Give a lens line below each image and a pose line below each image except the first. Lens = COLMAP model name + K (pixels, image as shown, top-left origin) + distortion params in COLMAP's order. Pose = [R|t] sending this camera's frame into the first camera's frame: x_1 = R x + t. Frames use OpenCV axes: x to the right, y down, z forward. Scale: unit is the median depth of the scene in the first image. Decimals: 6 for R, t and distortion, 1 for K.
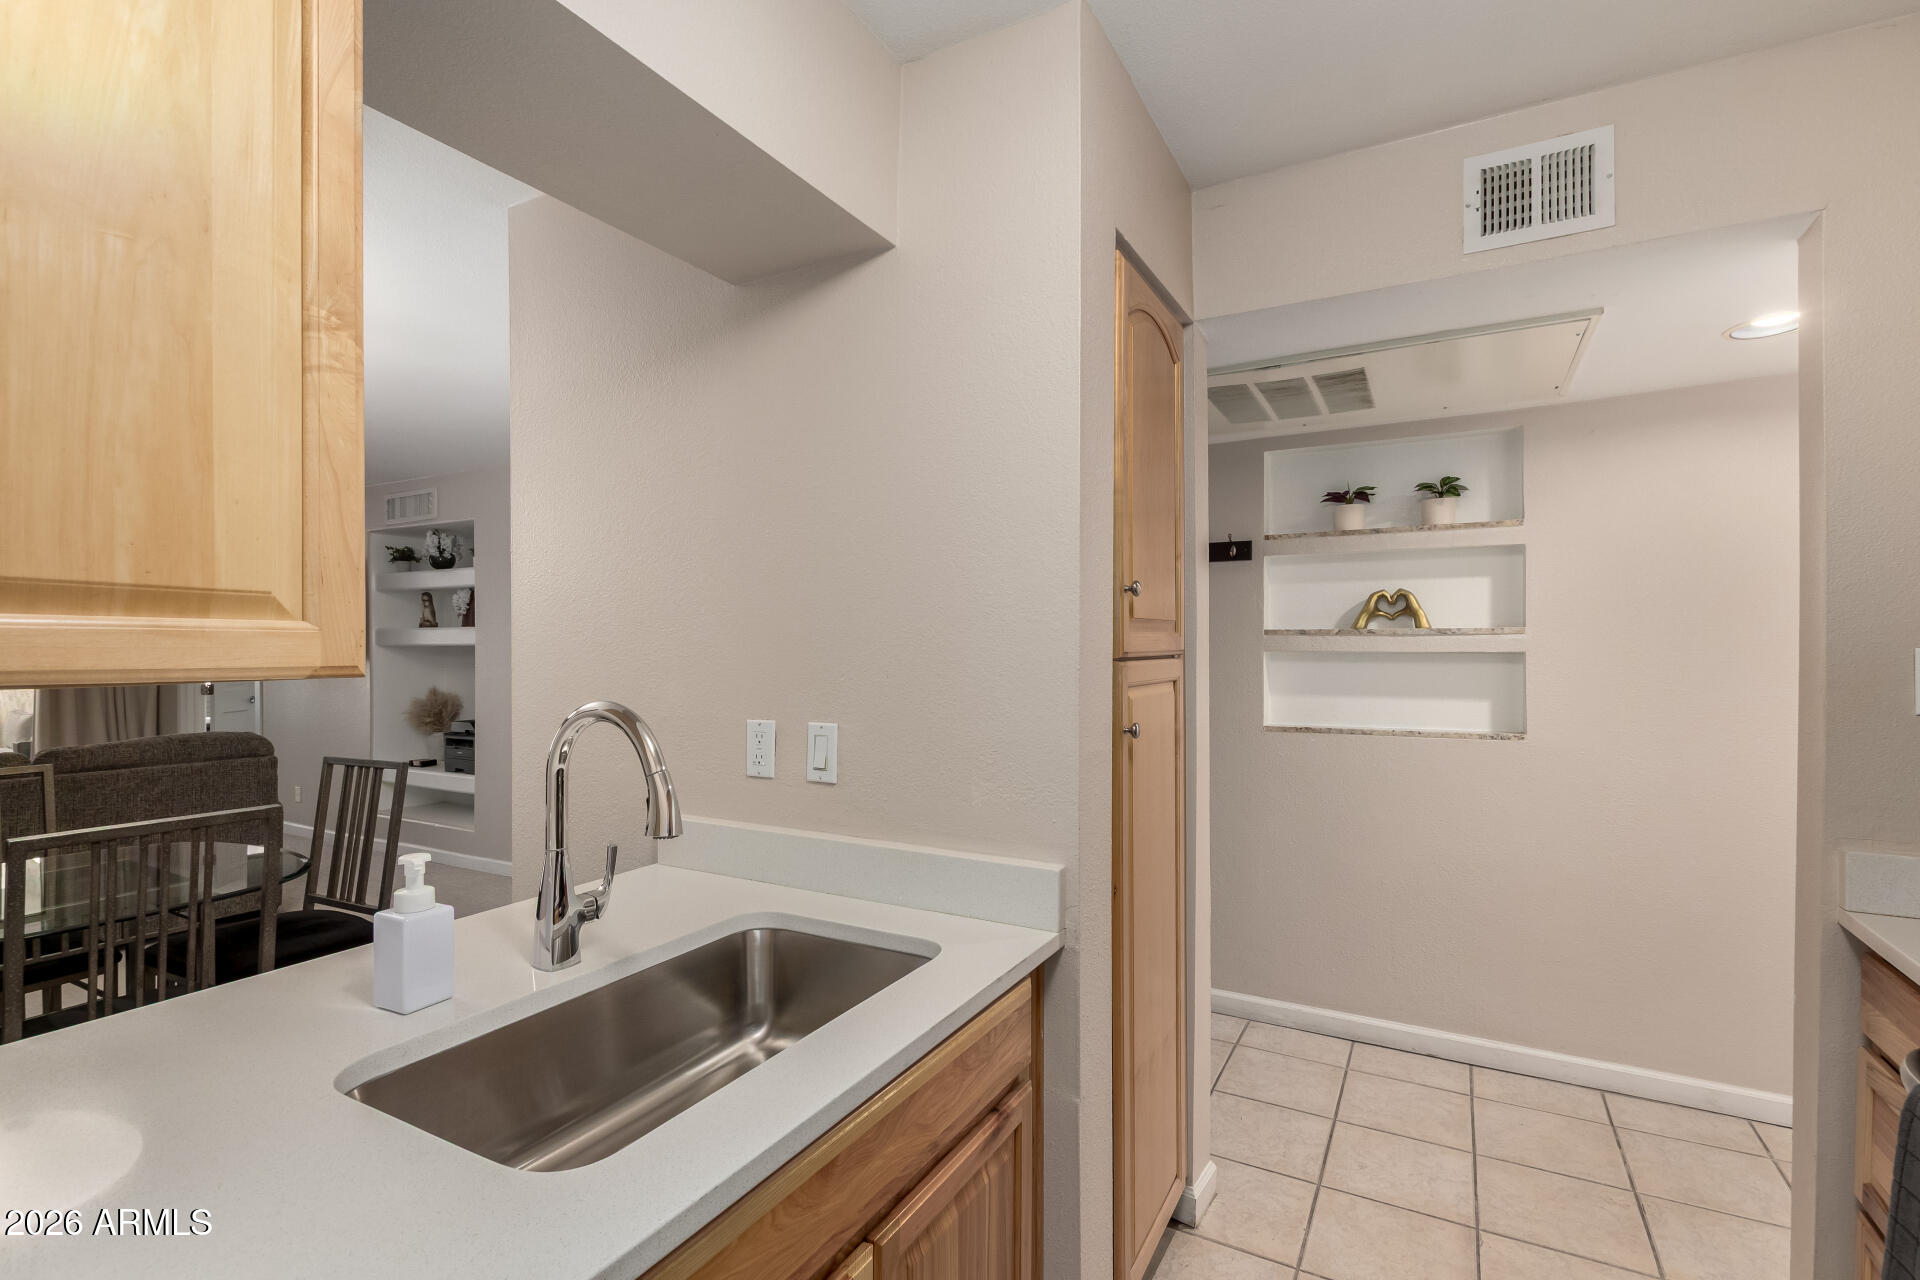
lens RADIAL K [[899.8, 0, 963.2], [0, 899.8, 632.6], [0, 0, 1]] dist [0.012484, -0.004809]
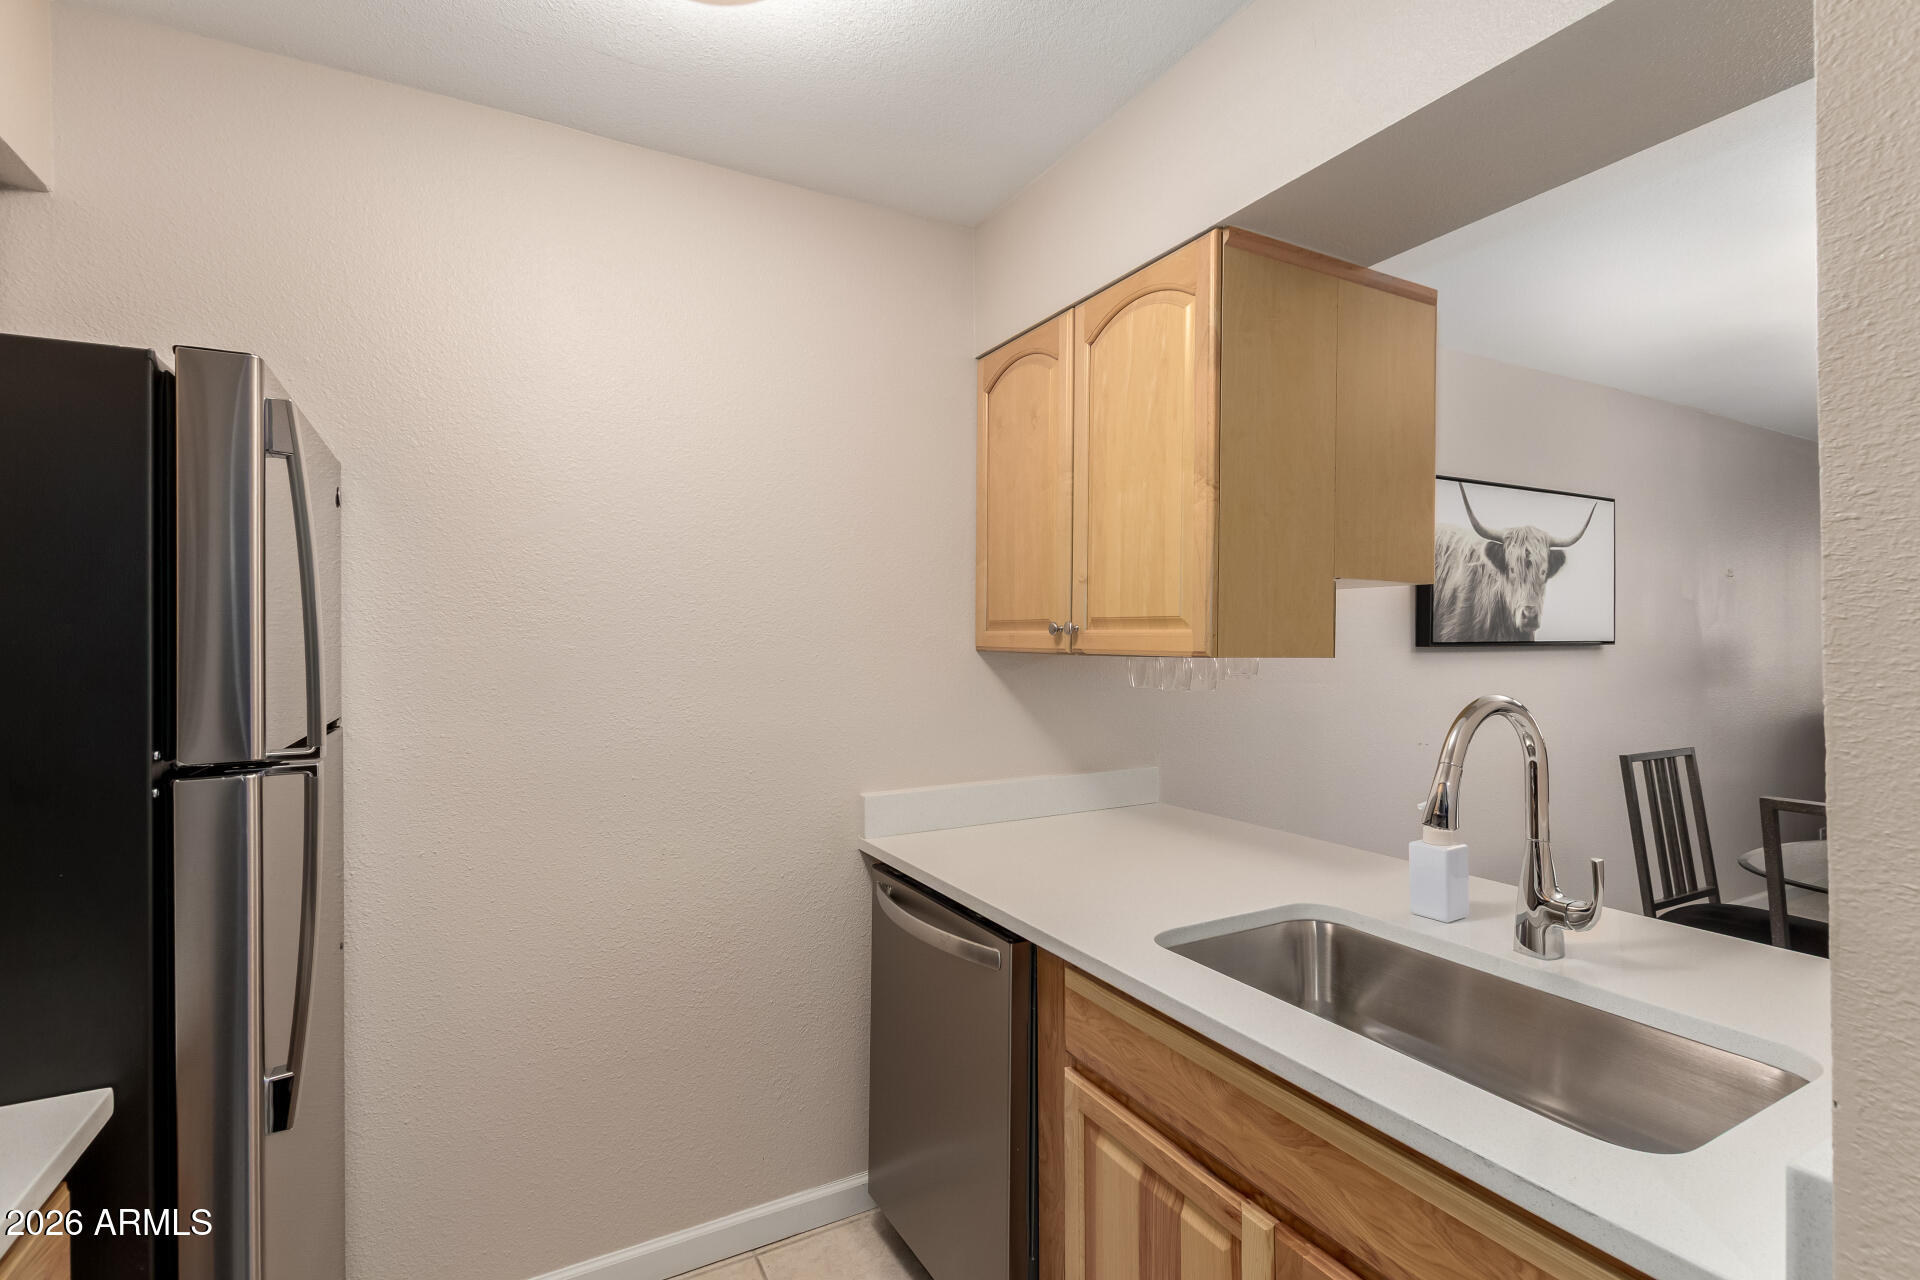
lens RADIAL K [[899.8, 0, 987.4], [0, 899.8, 624.8], [0, 0, 1]] dist [0.012484, -0.004809]
pose [[-0.513431, -0.009360, -0.858080, 0.595396], [0.009465, 0.999818, -0.016570, 0.002984], [0.858079, -0.016629, -0.513249, 0.778074]]
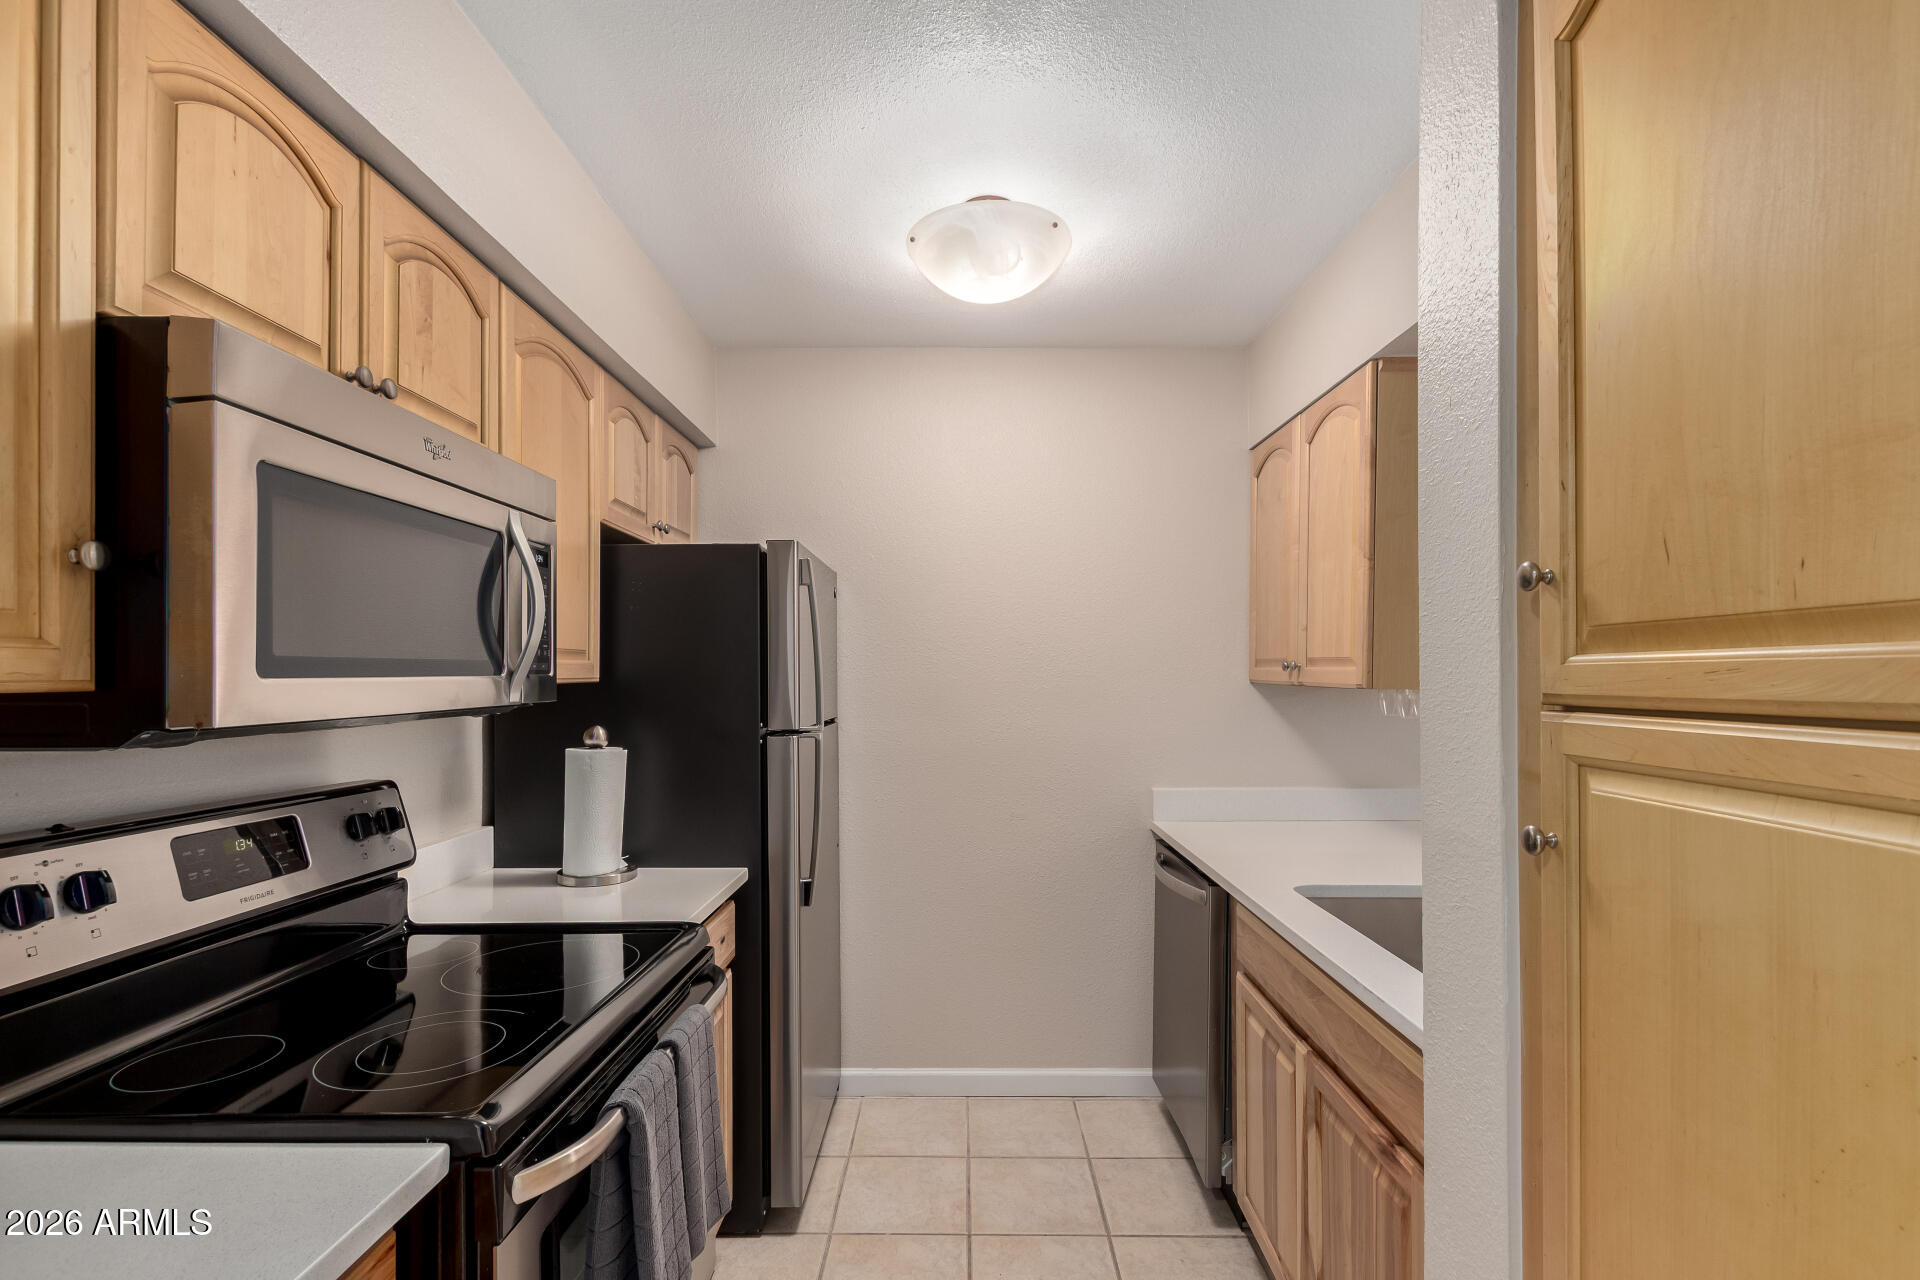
lens RADIAL K [[899.8, 0, 960.2], [0, 899.8, 657.9], [0, 0, 1]] dist [0.012484, -0.004809]
pose [[-0.869013, -0.006394, -0.494748, 0.765706], [0.004594, 0.999769, -0.020989, 0.004683], [0.494768, -0.020513, -0.868783, 1.299506]]
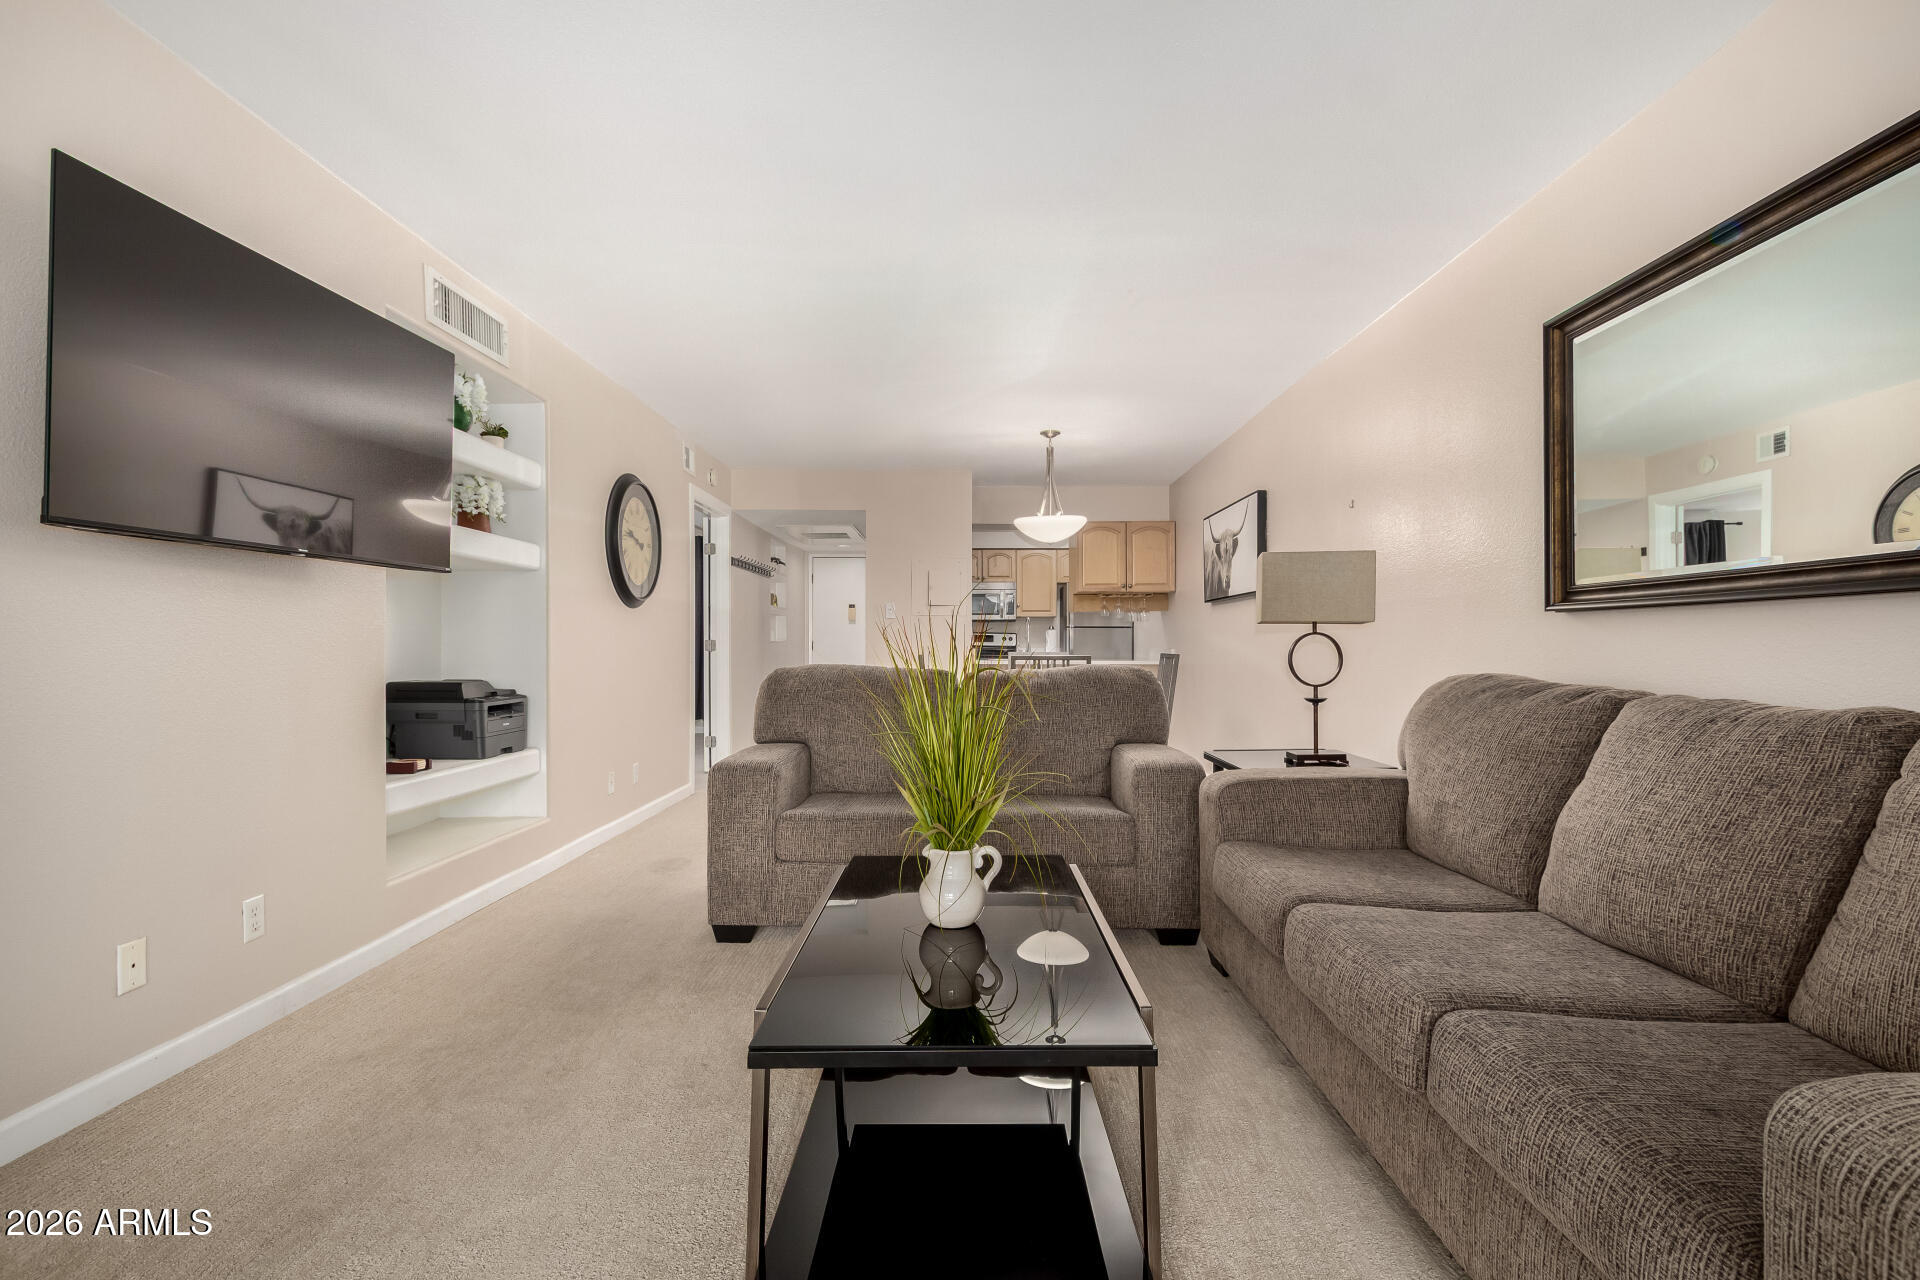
lens RADIAL K [[899.8, 0, 952.6], [0, 899.8, 643.1], [0, 0, 1]] dist [0.012484, -0.004809]
pose [[-0.474306, 0.002027, 0.880358, -4.282160], [-0.007505, 0.999952, -0.006346, 0.226751], [-0.880328, -0.009617, -0.474268, 3.331789]]
